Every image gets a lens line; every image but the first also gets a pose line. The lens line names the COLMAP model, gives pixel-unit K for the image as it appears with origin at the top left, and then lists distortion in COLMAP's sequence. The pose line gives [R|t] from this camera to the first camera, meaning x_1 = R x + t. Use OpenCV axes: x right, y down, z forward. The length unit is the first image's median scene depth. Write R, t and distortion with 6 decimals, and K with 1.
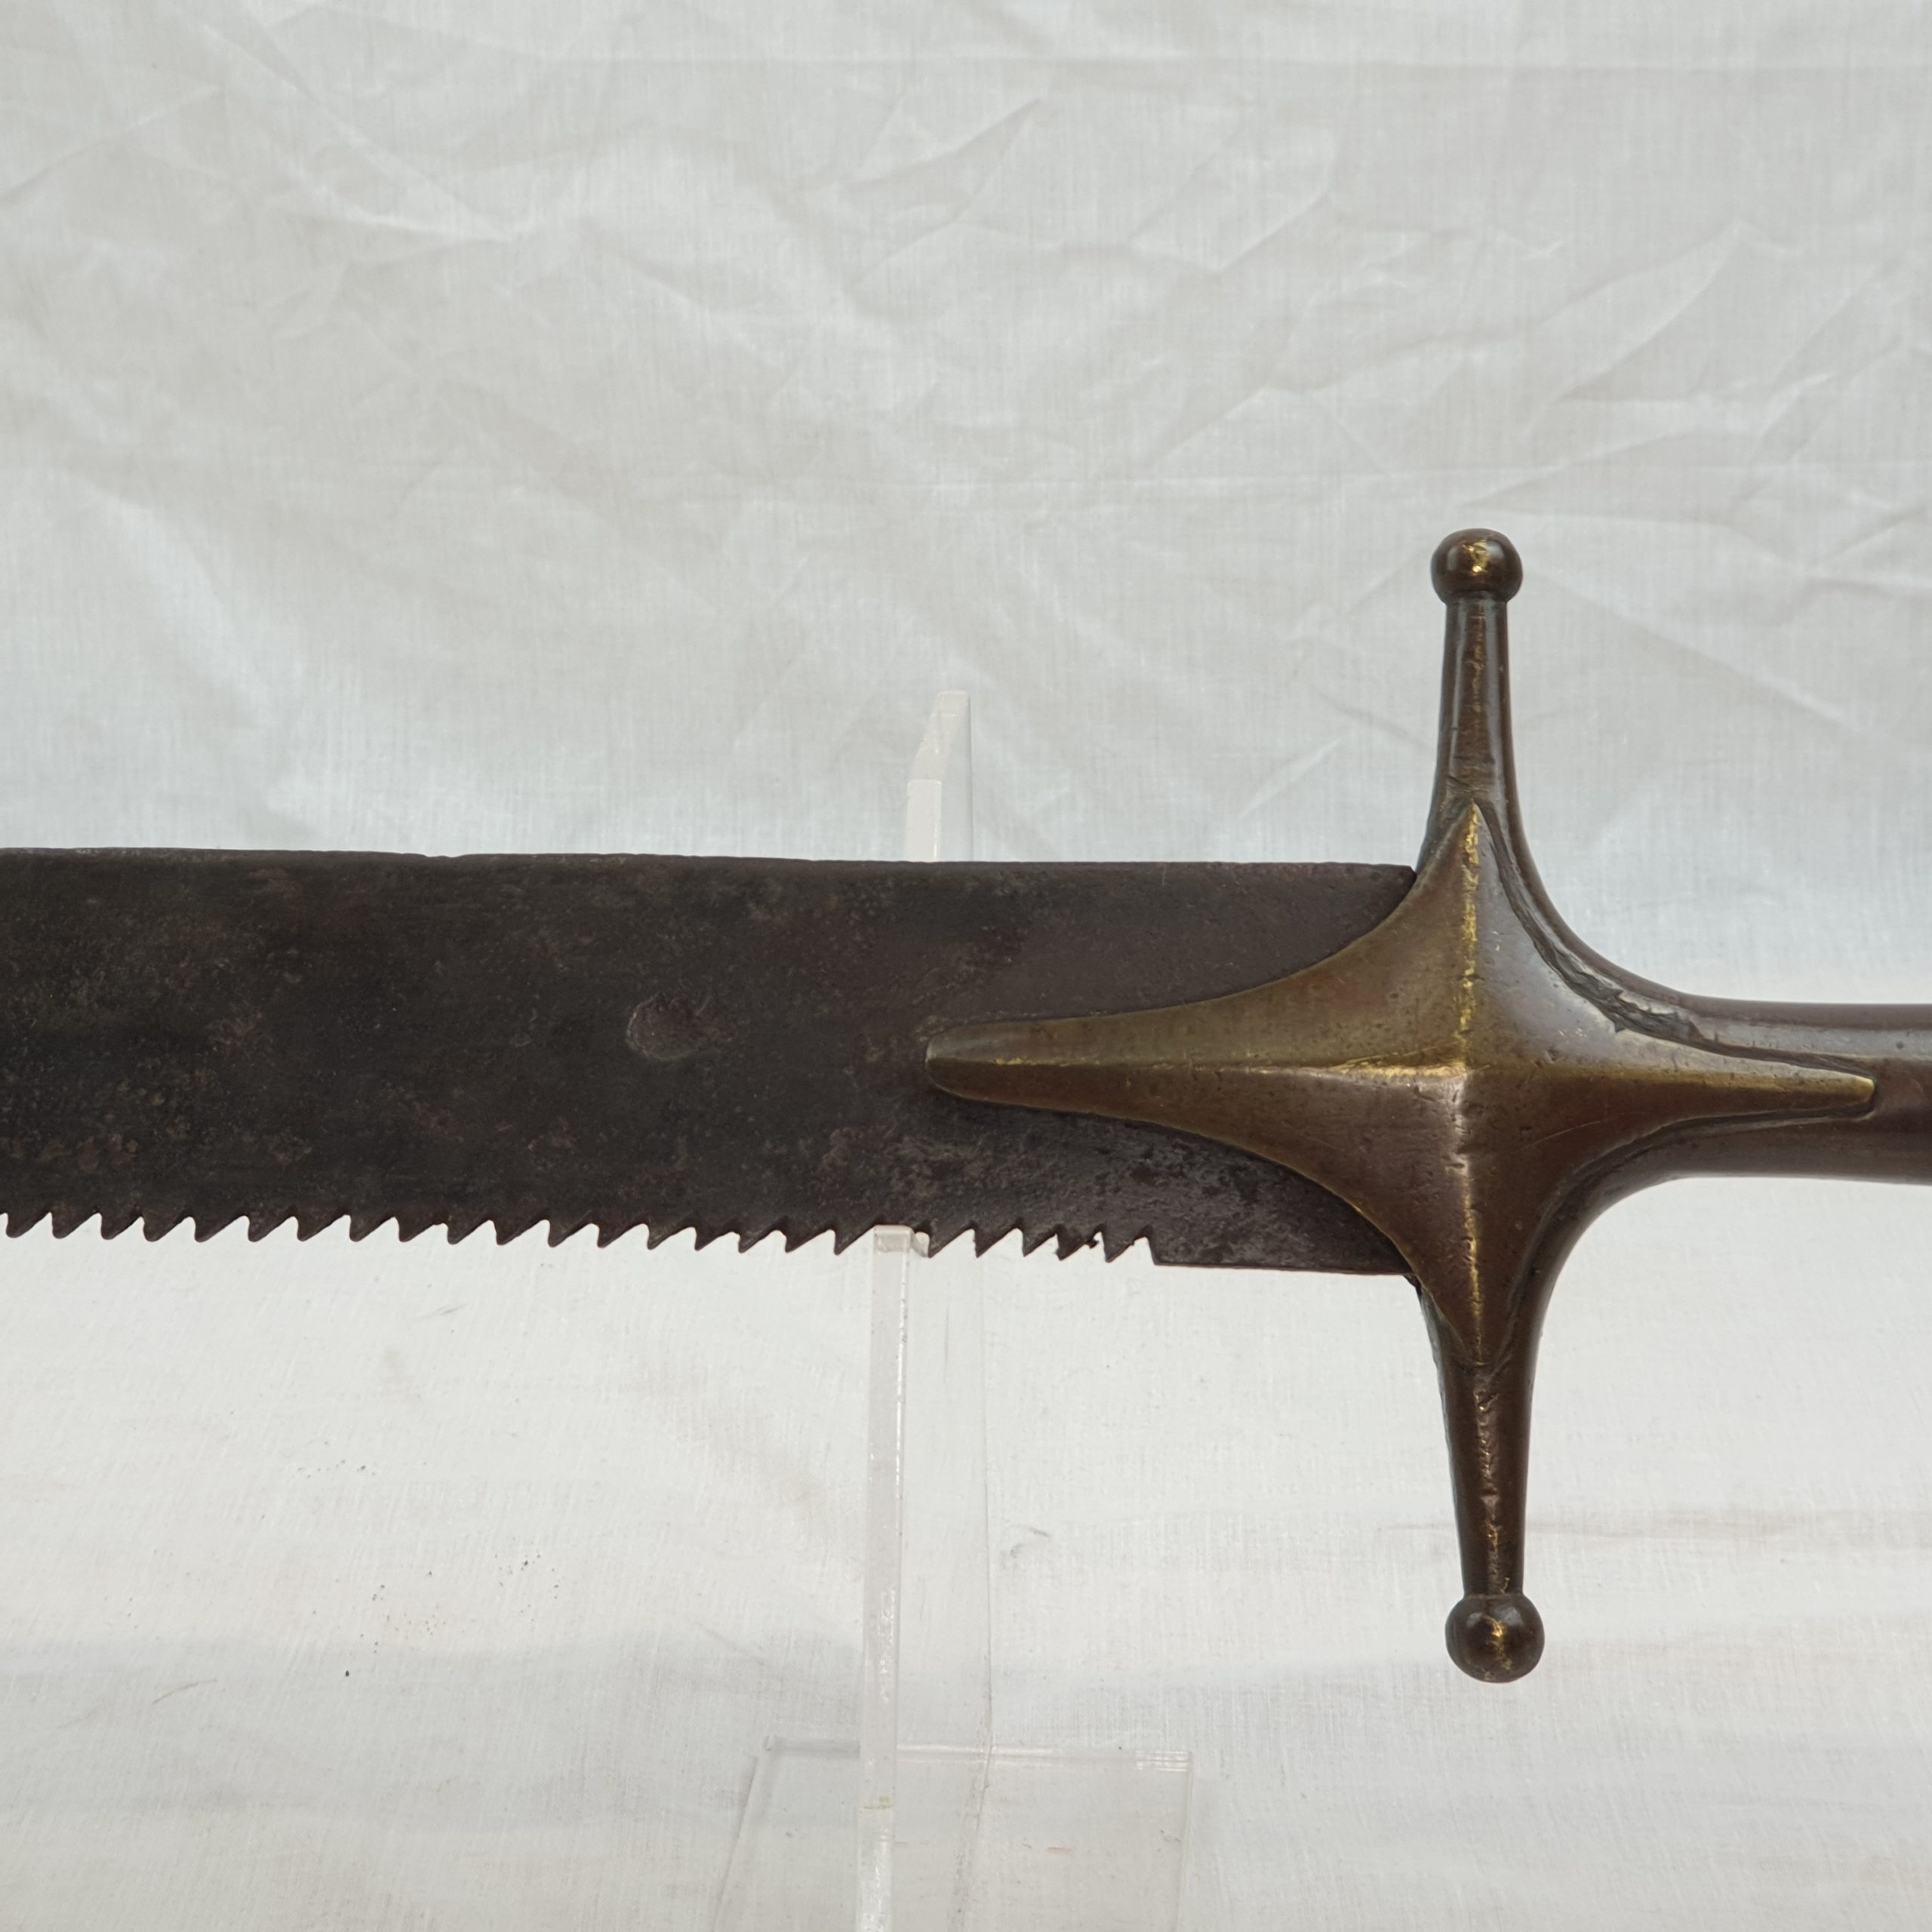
lens RADIAL K [[4033.3, 0, 1017.1], [0, 4033.3, 938.2], [0, 0, 1]] dist [0.109941, 0.000000]
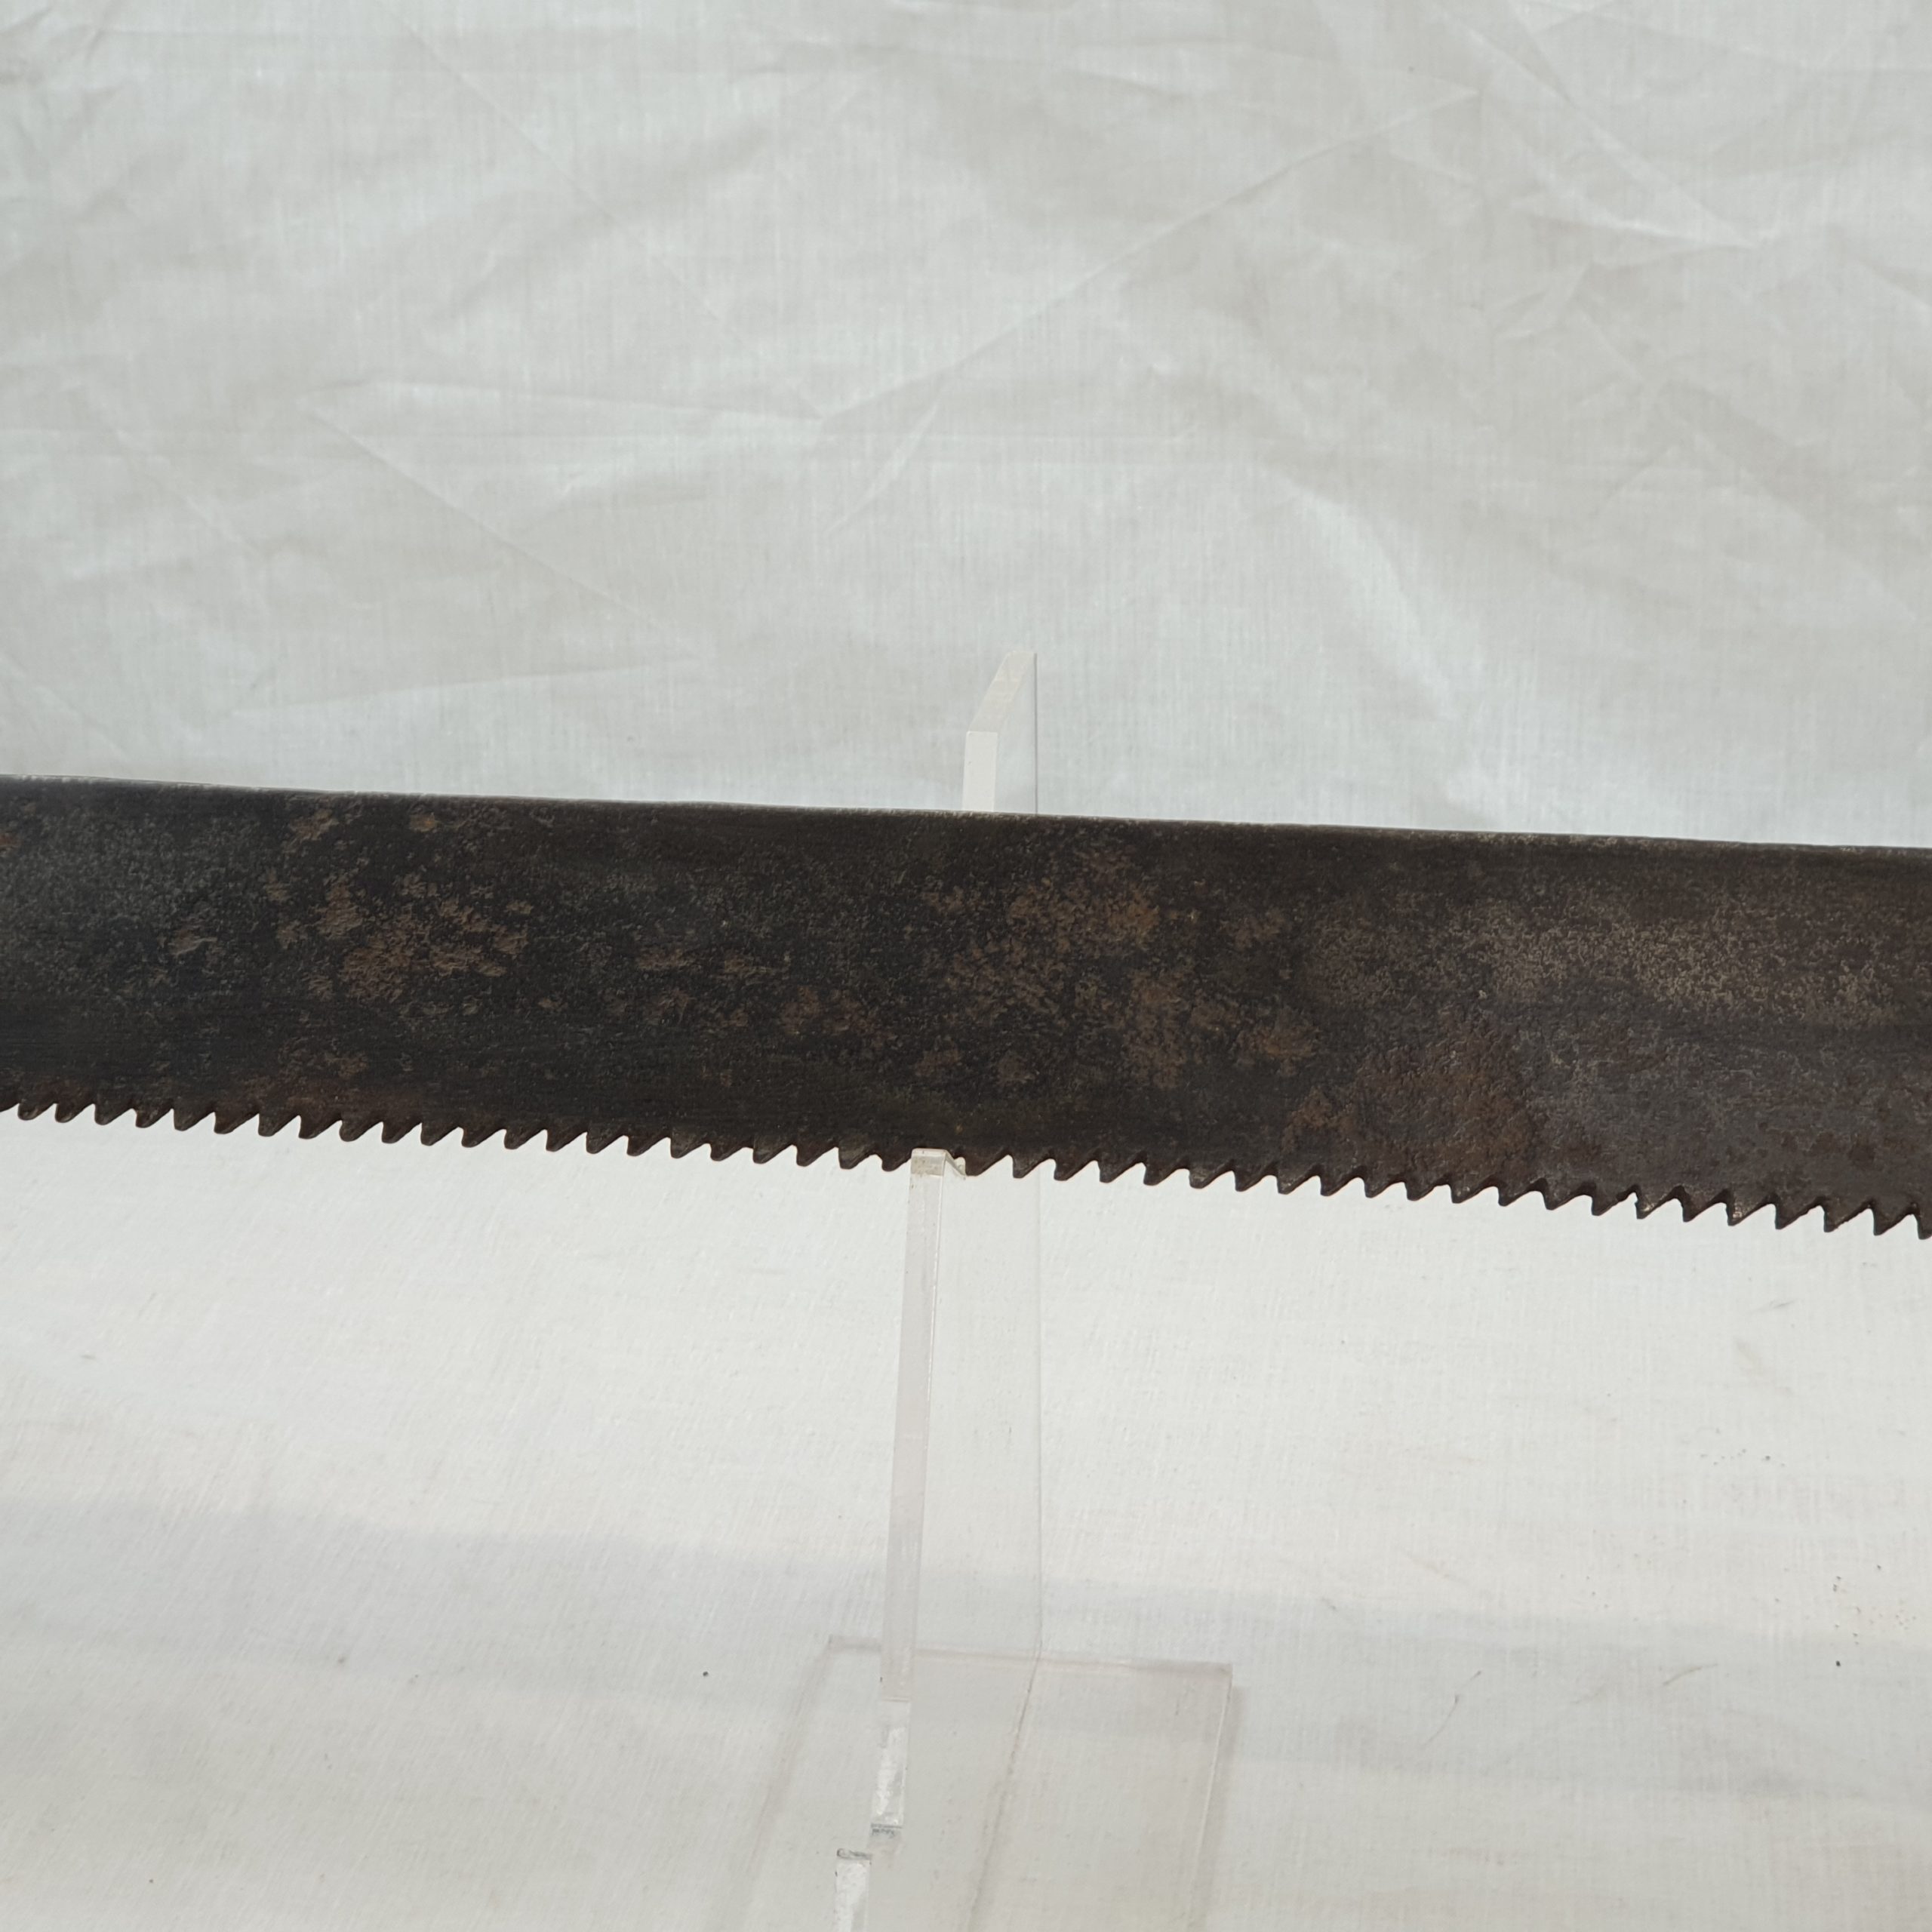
lens RADIAL K [[3832.7, 0, 1028.0], [0, 3832.7, 993.6], [0, 0, 1]] dist [0.016642, 0.000000]
pose [[0.992494, 0.036380, -0.116760, -0.187152], [-0.034168, 0.999198, 0.020890, 0.000959], [0.117426, -0.016744, 0.992940, 0.023634]]
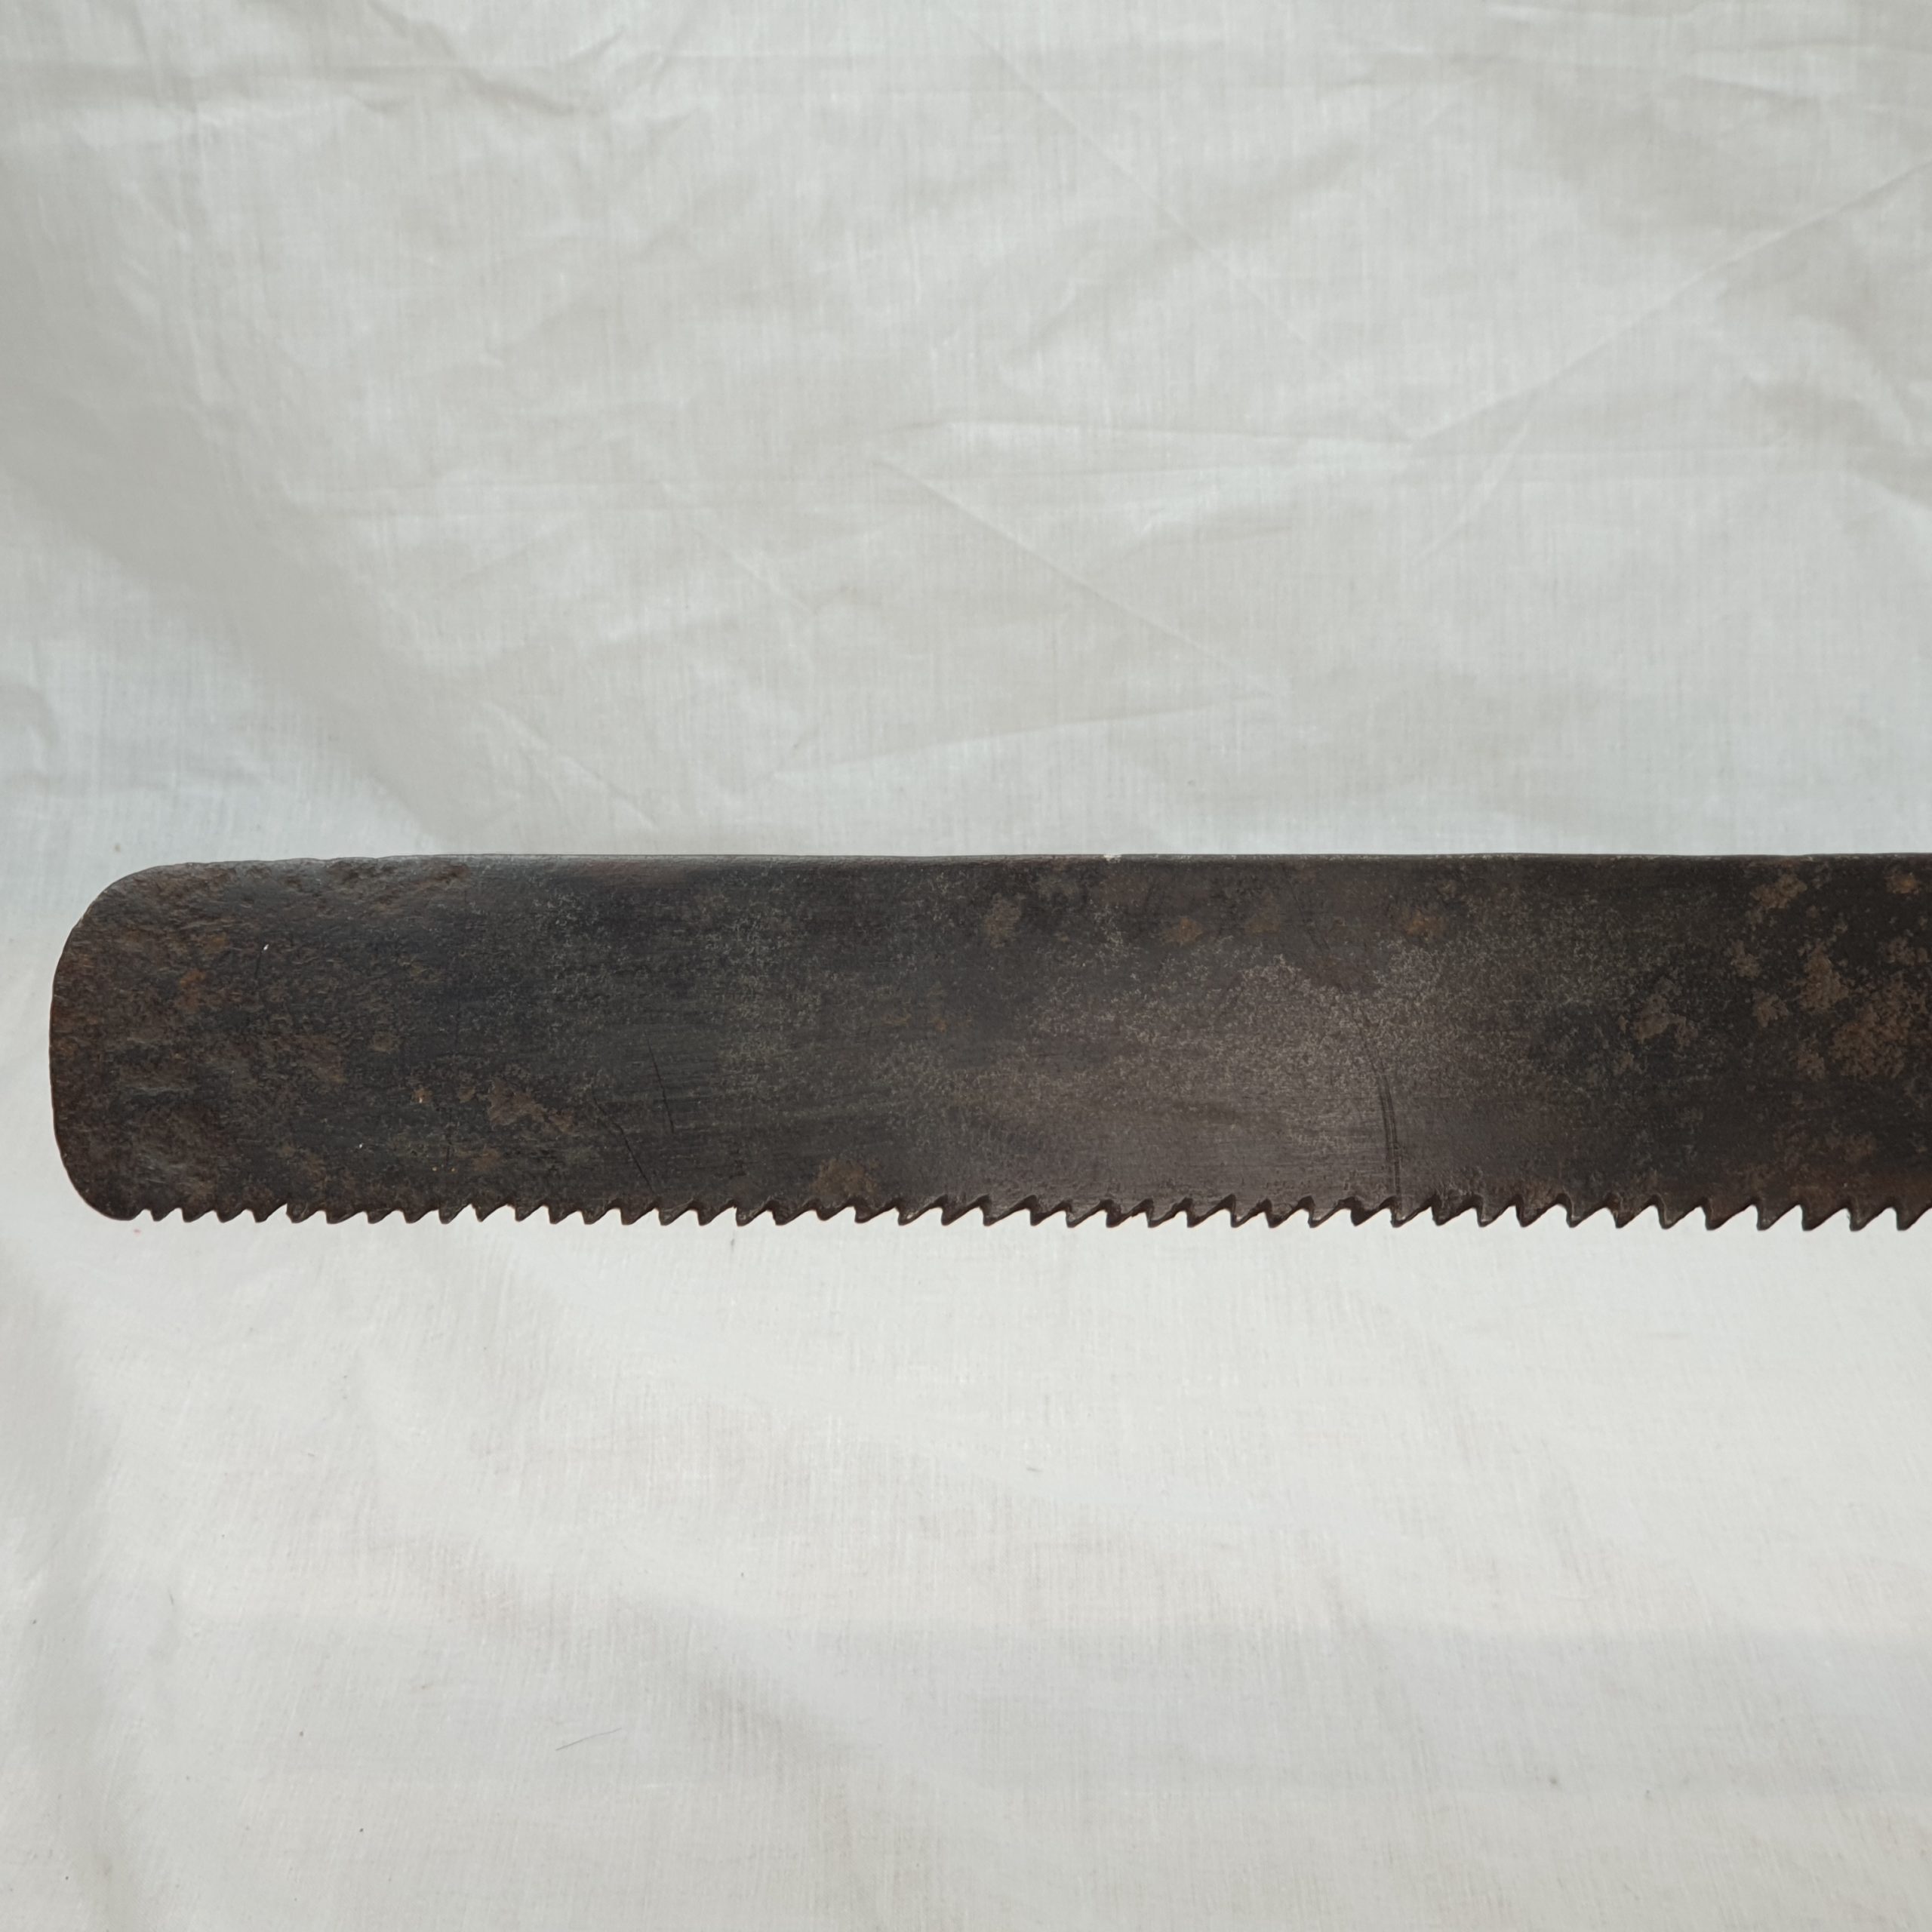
lens RADIAL K [[3832.7, 0, 964.0], [0, 3832.7, 969.2], [0, 0, 1]] dist [0.016642, 0.000000]
pose [[0.999558, -0.018832, 0.022982, -0.514092], [0.018596, 0.999772, 0.010467, -0.006168], [-0.023174, -0.010035, 0.999681, 0.050510]]
